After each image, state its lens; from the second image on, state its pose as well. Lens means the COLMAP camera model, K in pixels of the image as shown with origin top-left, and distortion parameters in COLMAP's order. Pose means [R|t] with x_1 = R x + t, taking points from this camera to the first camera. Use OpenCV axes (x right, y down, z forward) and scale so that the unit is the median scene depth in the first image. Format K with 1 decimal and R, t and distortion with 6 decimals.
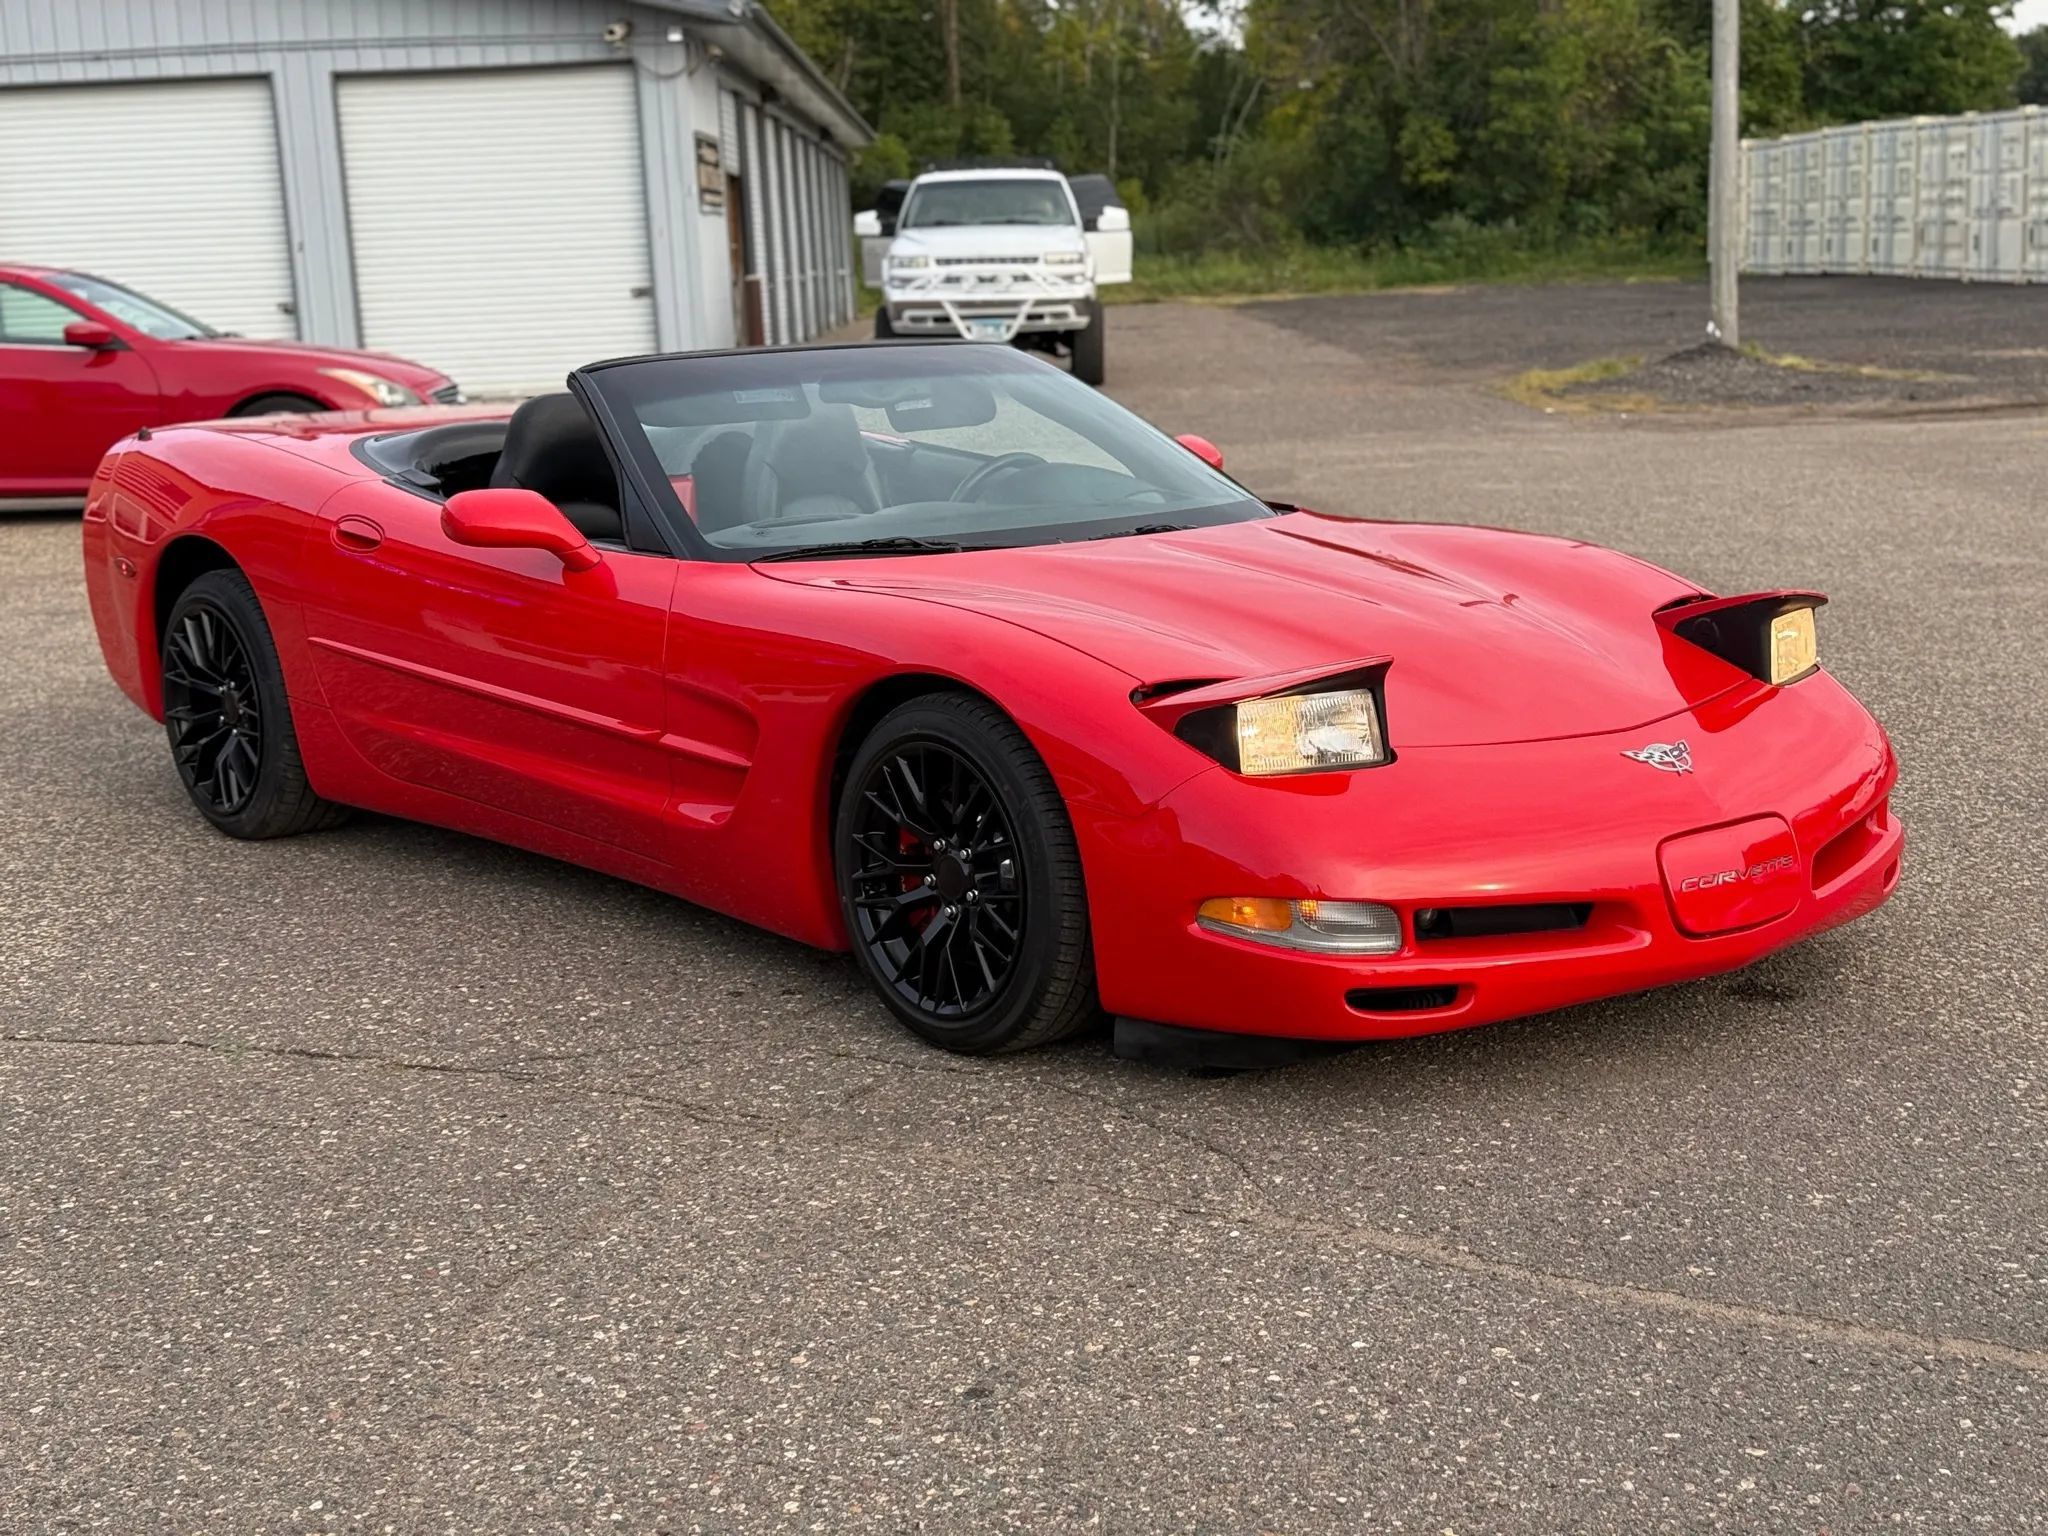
lens RADIAL K [[2848.2, 0, 1018.8], [0, 2848.2, 766.5], [0, 0, 1]] dist [0.213893, -0.549511]
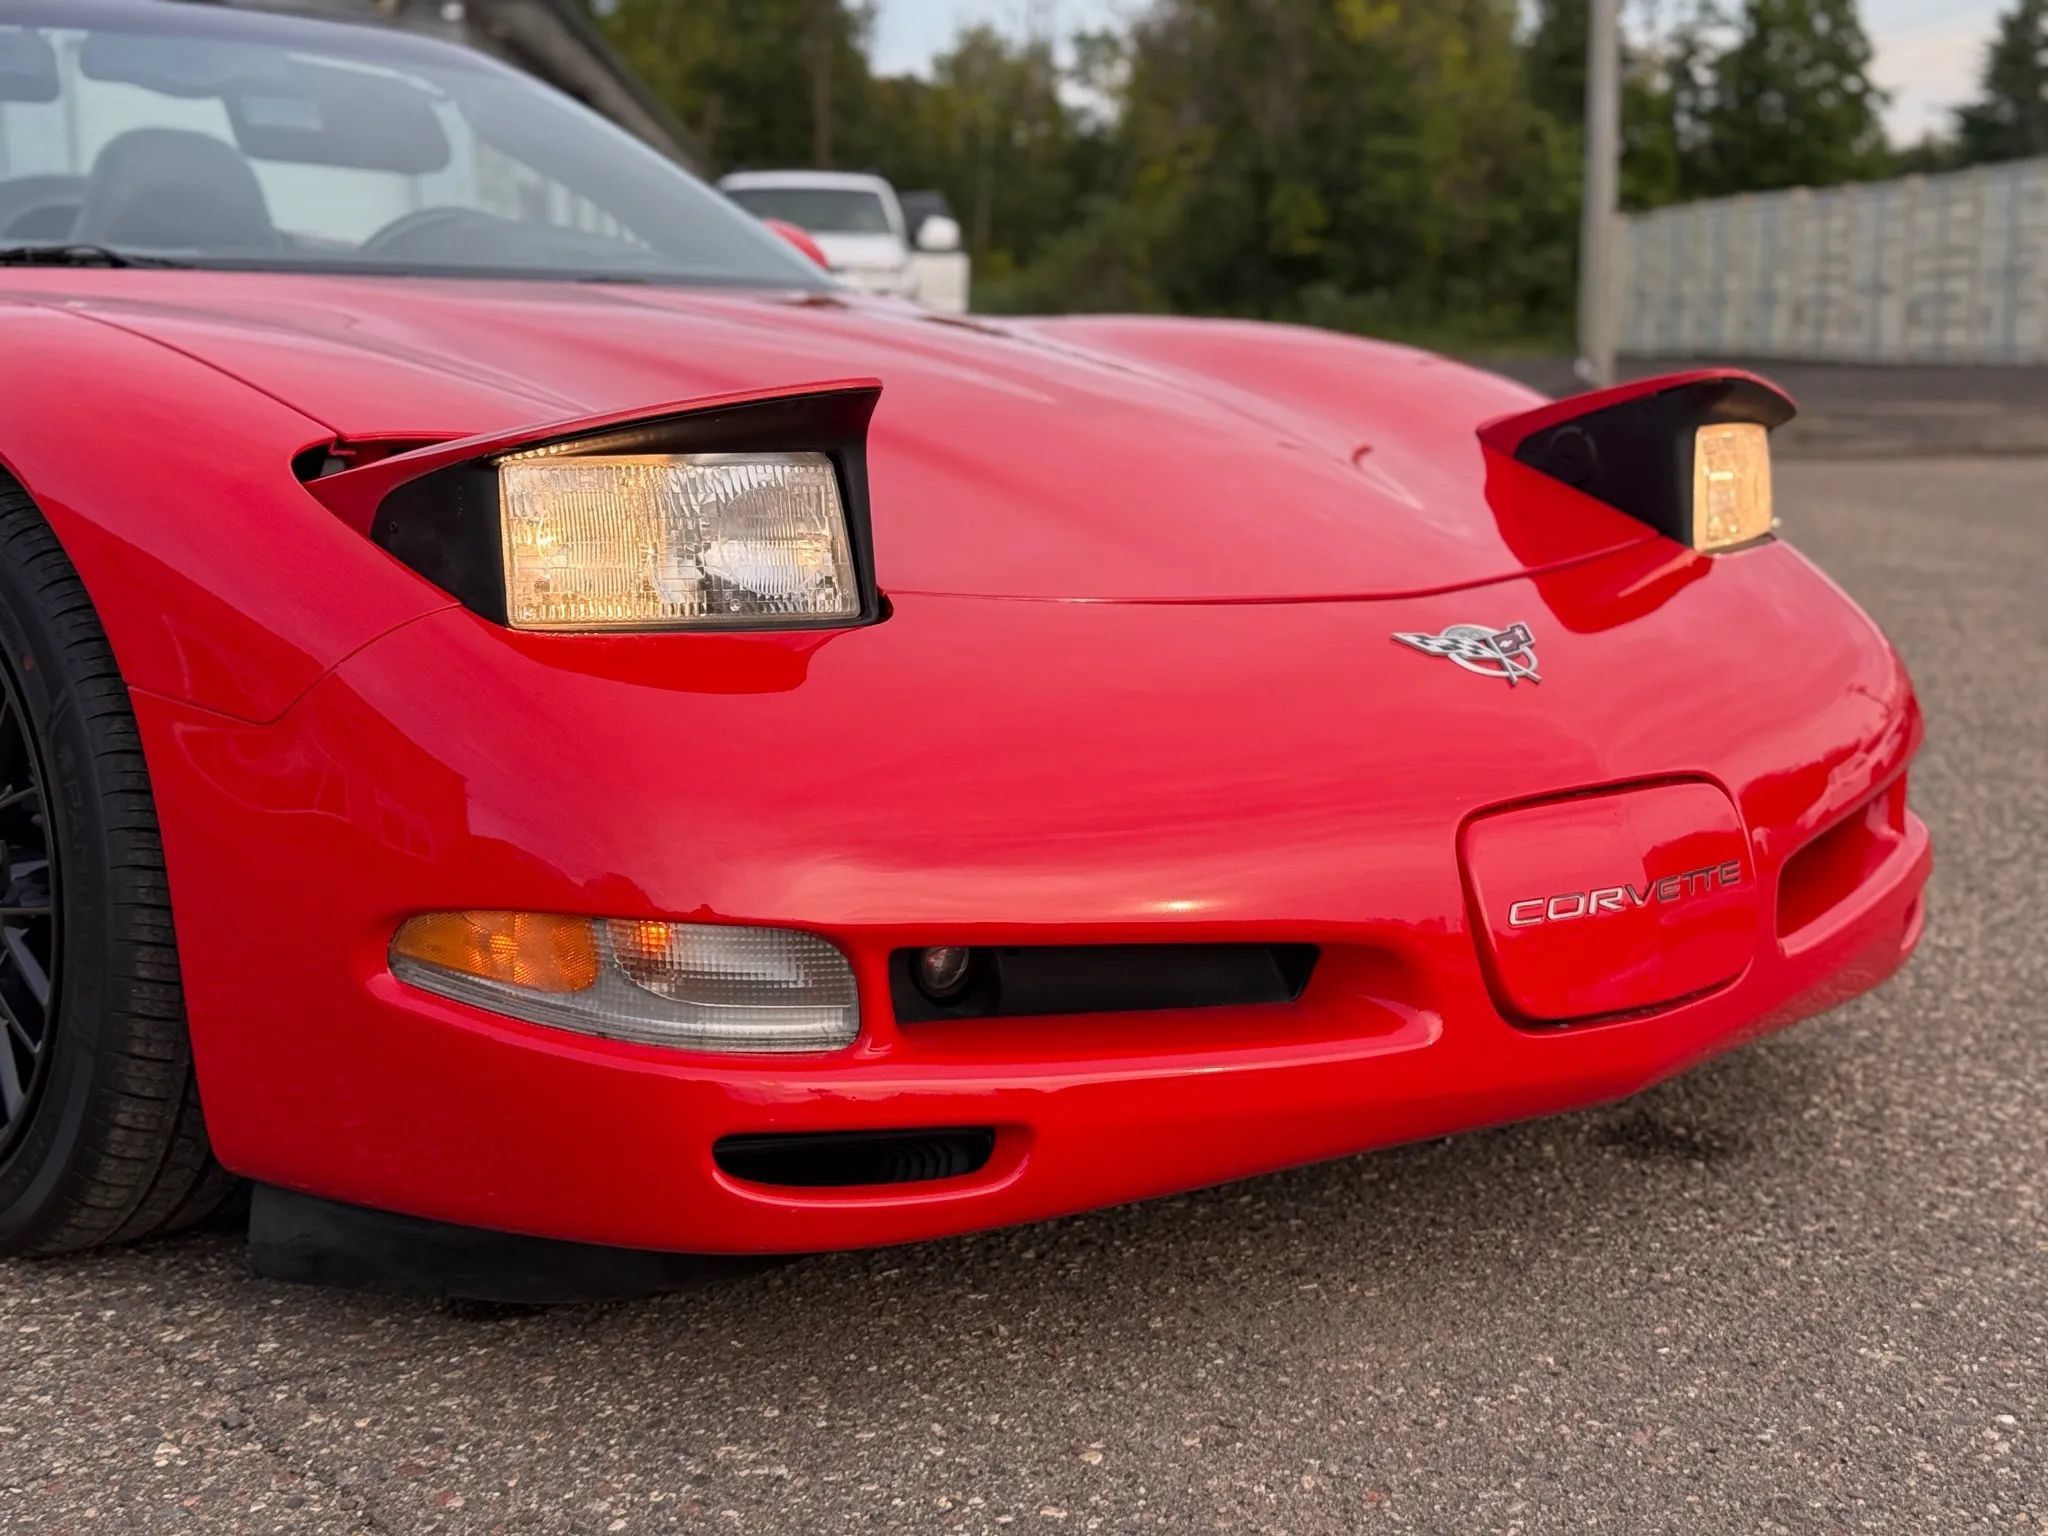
lens RADIAL K [[2848.2, 0, 1018.8], [0, 2848.2, 766.5], [0, 0, 1]] dist [0.213893, -0.549511]
pose [[0.998691, 0.025898, 0.044120, 0.122749], [-0.024545, 0.999220, -0.030933, 0.031748], [-0.044887, 0.029810, 0.998547, 0.510234]]
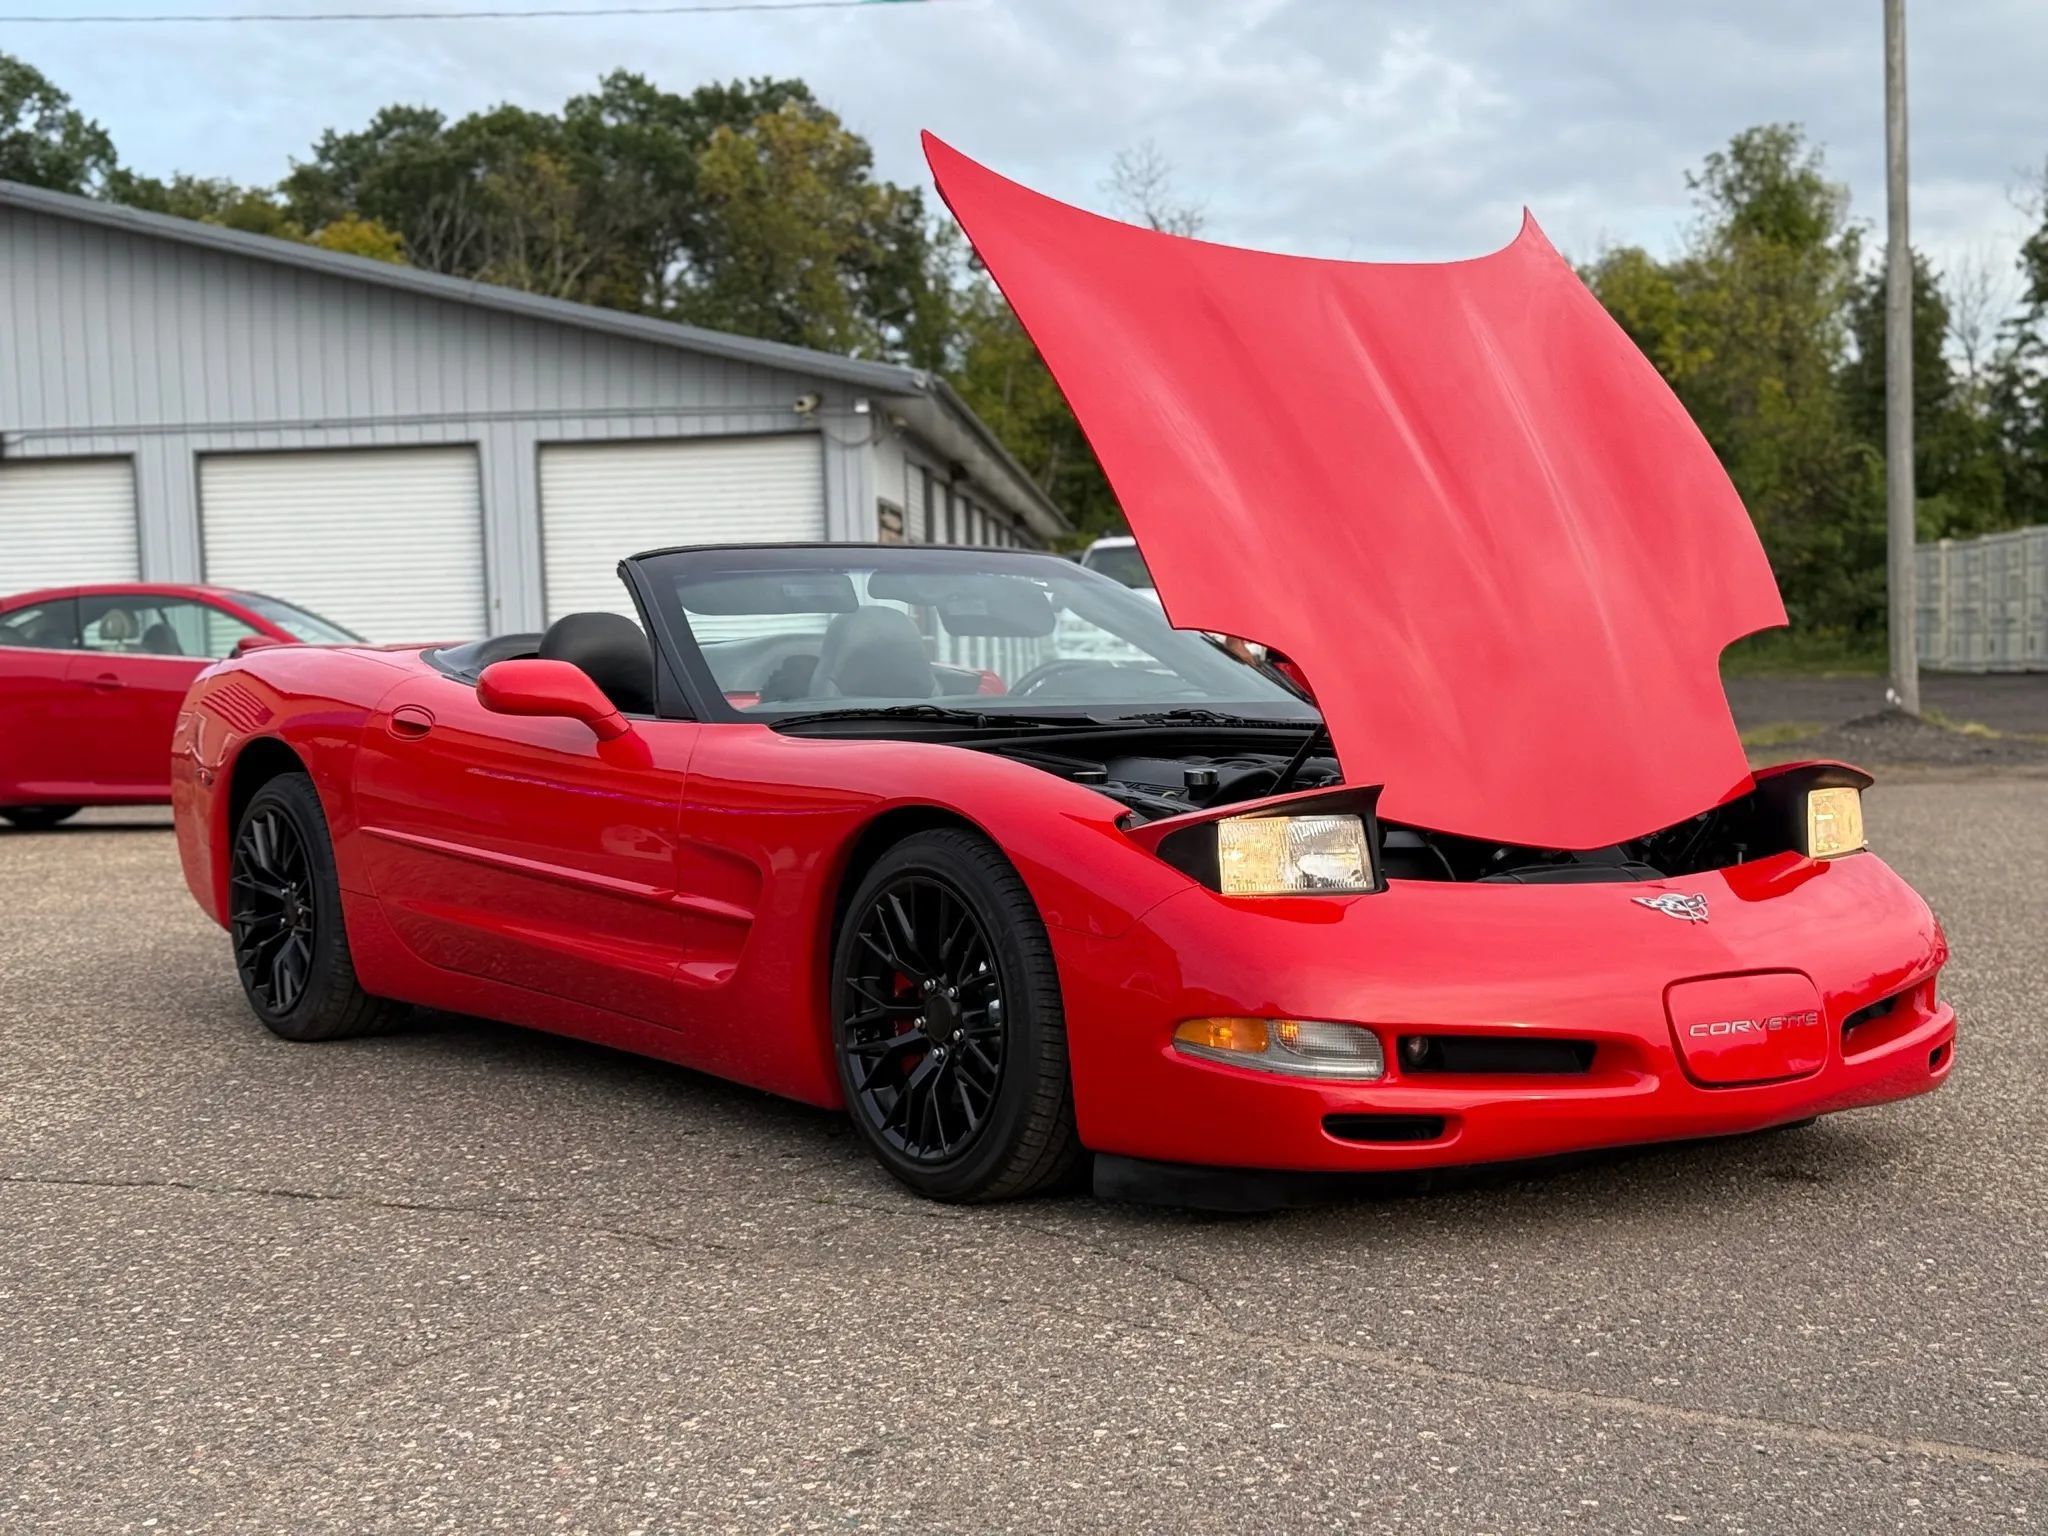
lens RADIAL K [[2848.2, 0, 1018.8], [0, 2848.2, 766.5], [0, 0, 1]] dist [0.213893, -0.549511]
pose [[0.997218, 0.014443, -0.073126, 0.071828], [-0.024595, 0.989860, -0.139901, 0.087944], [0.070364, 0.141310, 0.987462, 0.024453]]
